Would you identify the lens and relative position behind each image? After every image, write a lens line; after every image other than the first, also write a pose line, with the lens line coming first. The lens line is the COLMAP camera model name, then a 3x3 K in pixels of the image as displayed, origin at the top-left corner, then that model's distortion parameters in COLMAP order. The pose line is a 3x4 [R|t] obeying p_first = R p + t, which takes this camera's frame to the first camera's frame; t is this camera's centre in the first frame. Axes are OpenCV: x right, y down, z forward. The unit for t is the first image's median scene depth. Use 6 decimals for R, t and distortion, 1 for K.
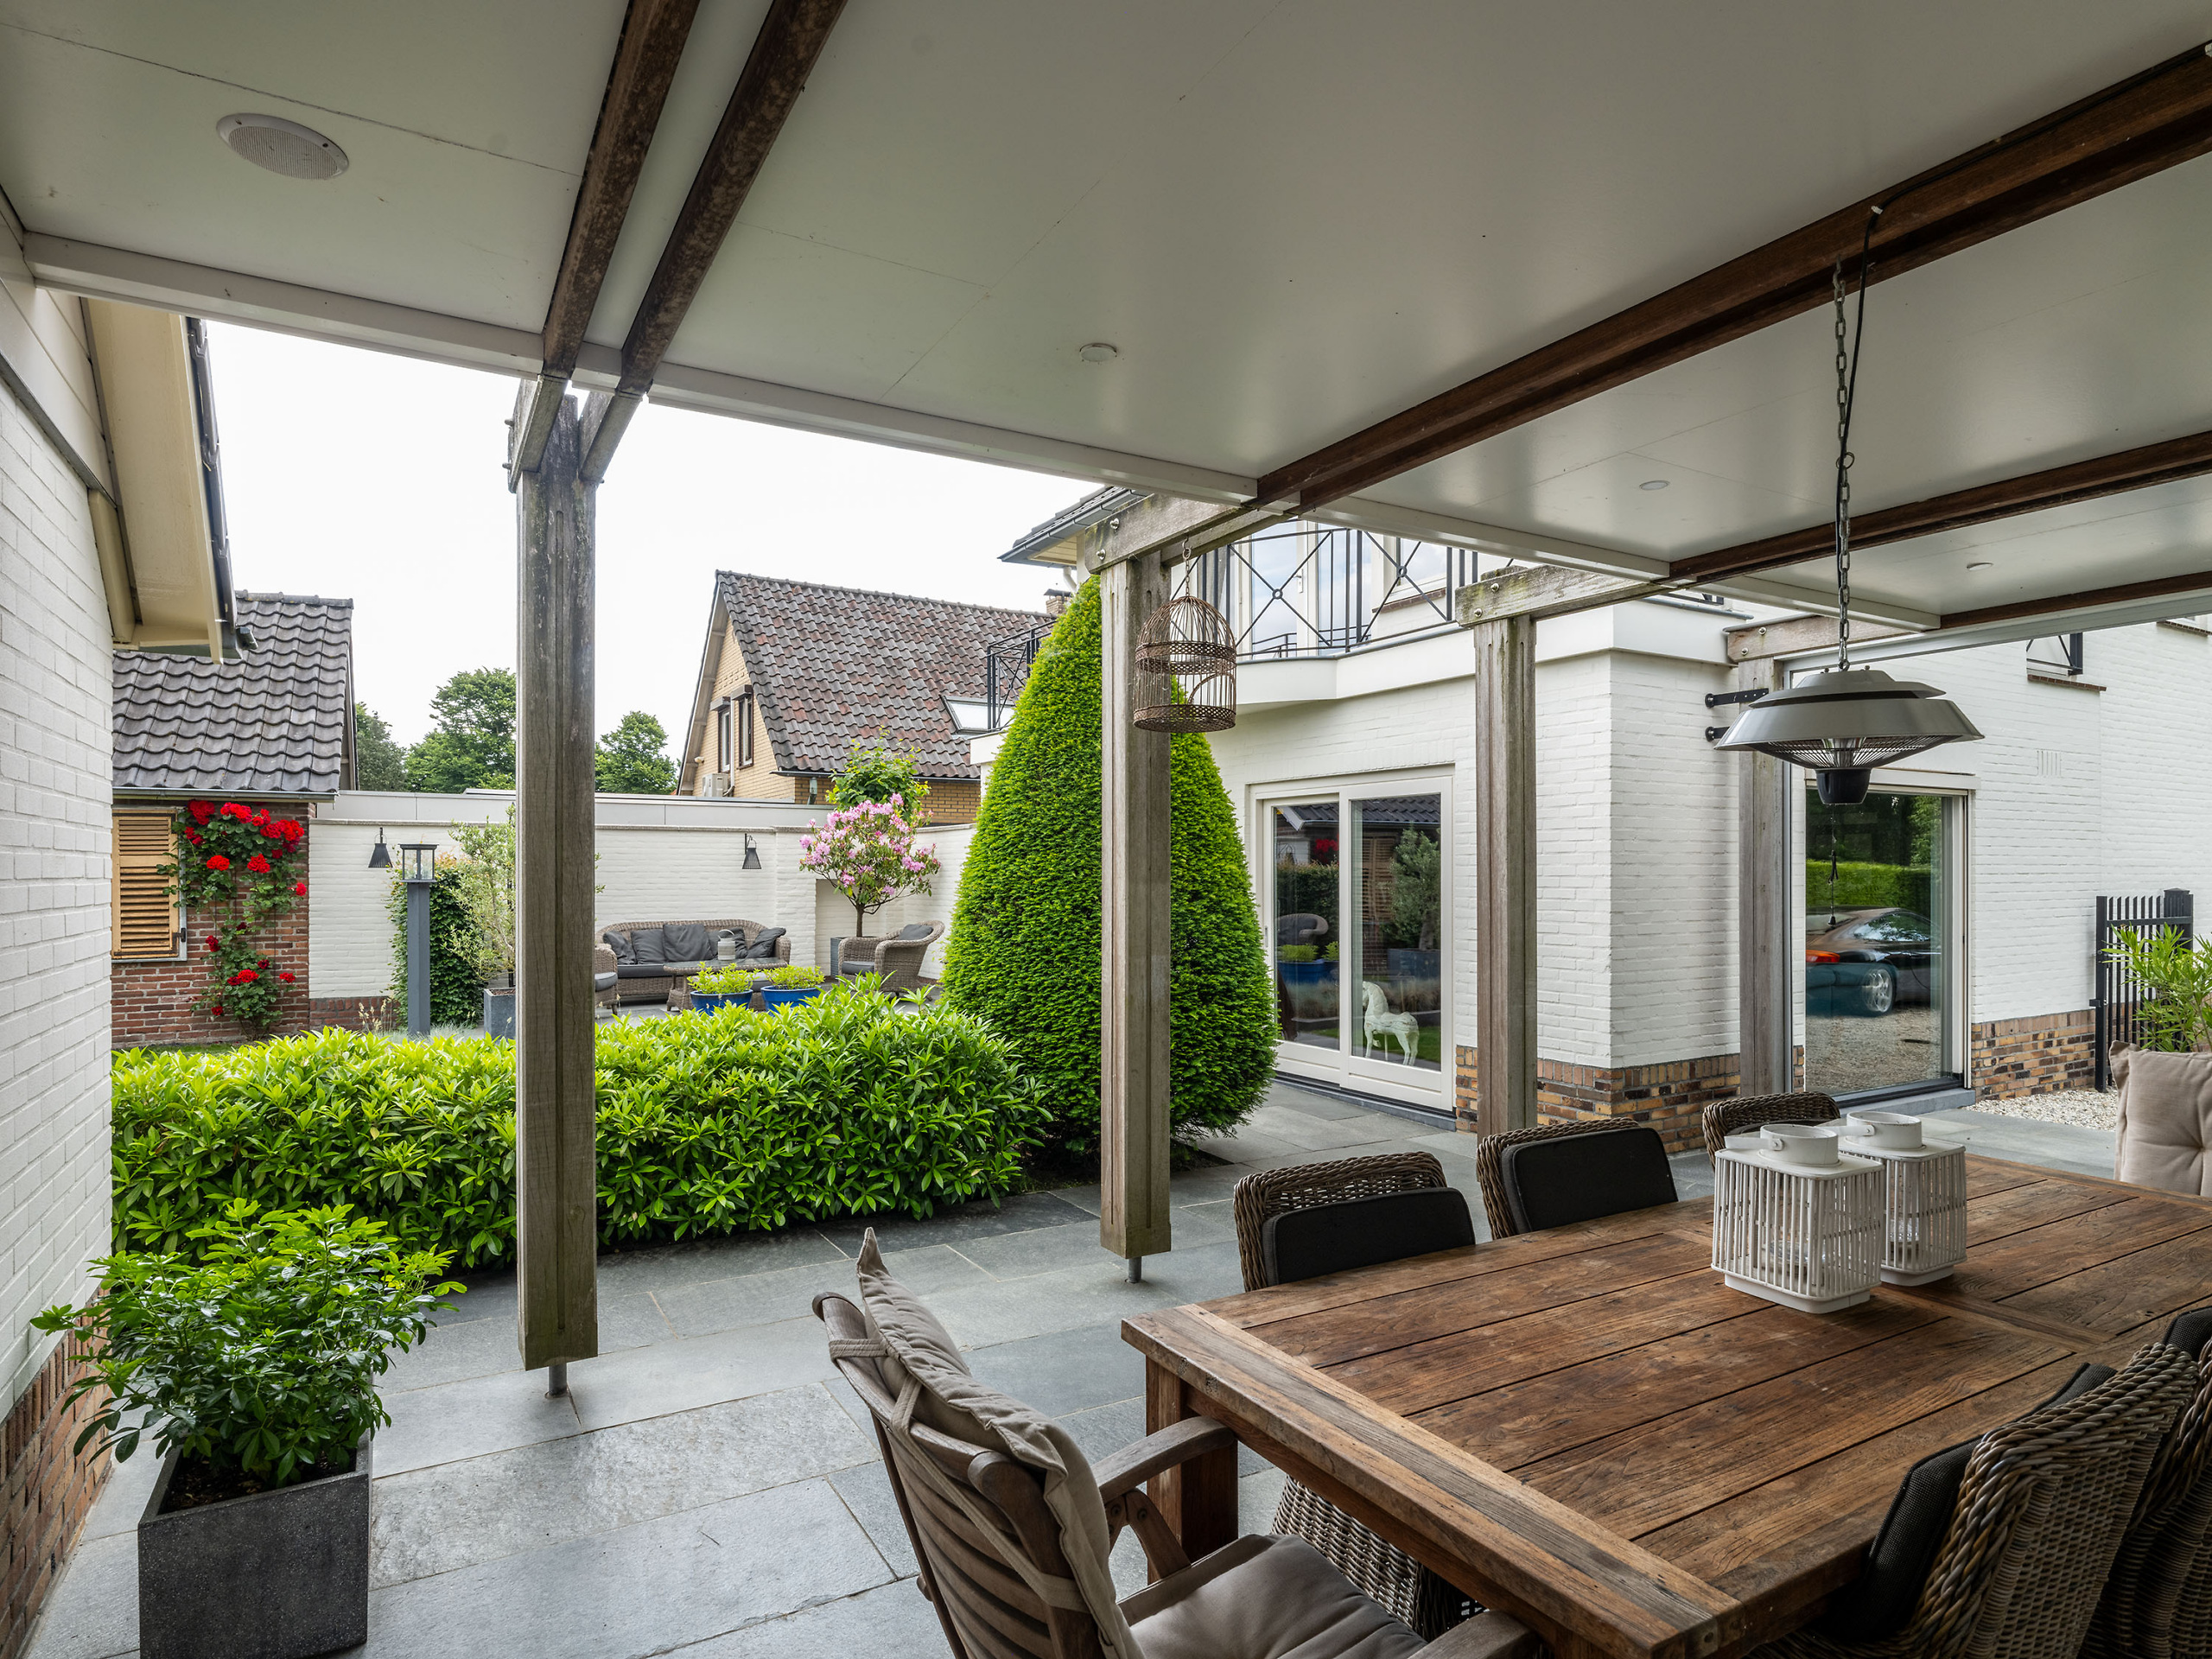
lens RADIAL K [[1214.0, 0, 1106.5], [0, 1214.0, 845.2], [0, 0, 1]] dist [0.000296, 0.000299]
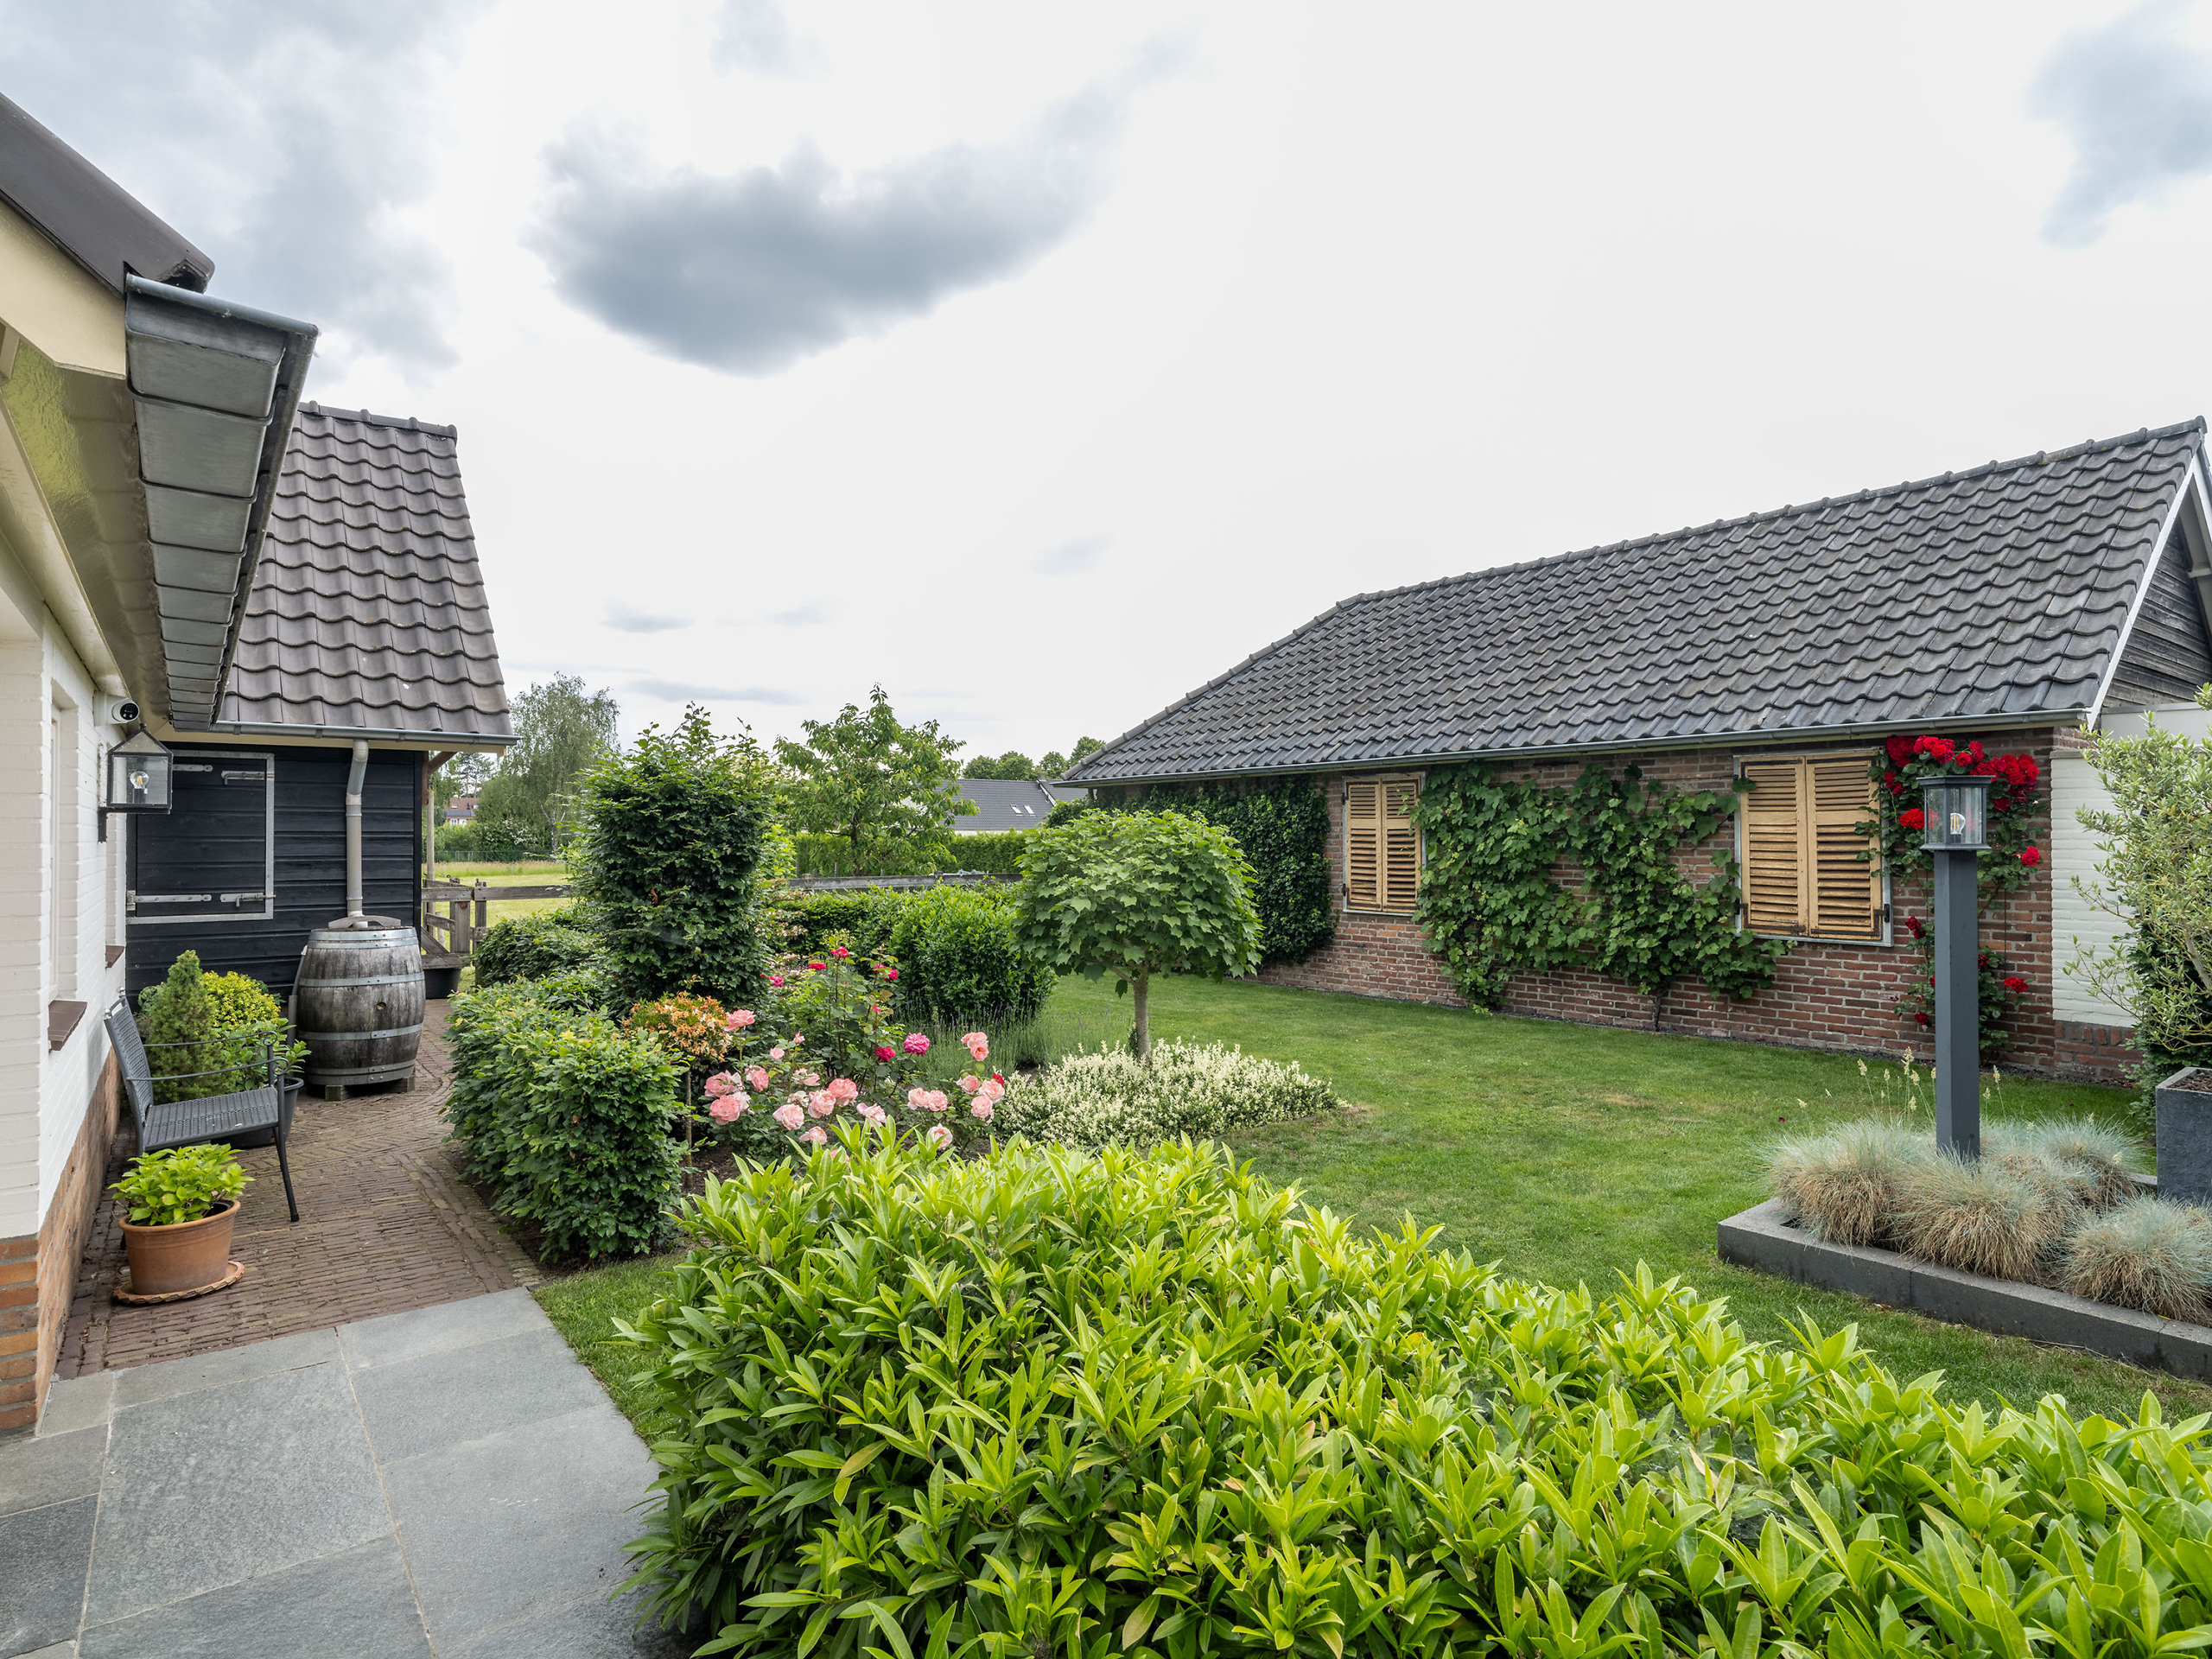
lens RADIAL K [[1214.0, 0, 1114.0], [0, 1214.0, 833.4], [0, 0, 1]] dist [0.000296, 0.000299]
pose [[0.126566, -0.004735, -0.991947, -0.059527], [0.020649, 0.999785, -0.002138, 0.015070], [0.991743, -0.020212, 0.126637, 0.418350]]
